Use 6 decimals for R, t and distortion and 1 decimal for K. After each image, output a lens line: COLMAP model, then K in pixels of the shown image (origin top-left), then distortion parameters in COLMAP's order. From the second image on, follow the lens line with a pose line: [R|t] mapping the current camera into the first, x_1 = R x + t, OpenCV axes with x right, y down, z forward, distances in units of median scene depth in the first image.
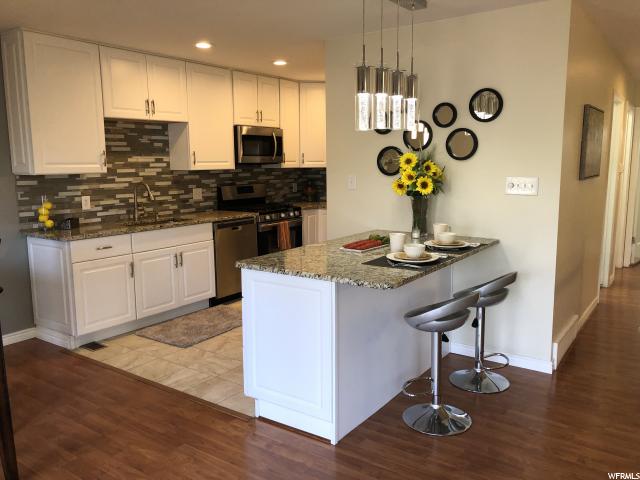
lens RADIAL K [[519.1, 0, 321.3], [0, 519.1, 237.3], [0, 0, 1]] dist [0.006386, -0.007150]
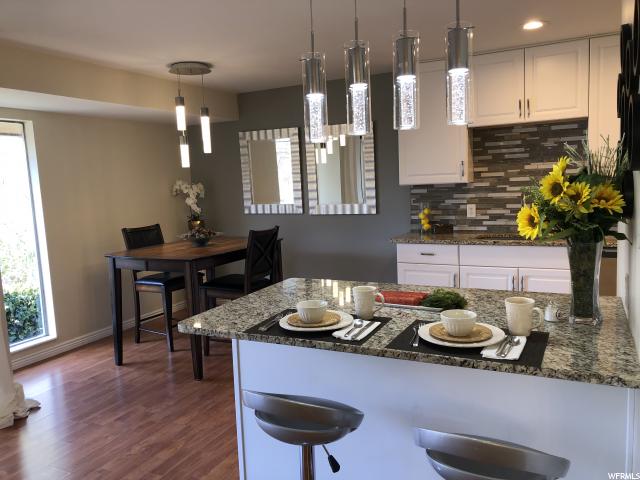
lens RADIAL K [[519.1, 0, 323.6], [0, 519.1, 237.1], [0, 0, 1]] dist [0.006386, -0.007150]
pose [[0.128760, 0.117002, -0.984749, 0.523559], [-0.100106, 0.989477, 0.104474, -0.091526], [0.986610, 0.085128, 0.139118, 0.560261]]
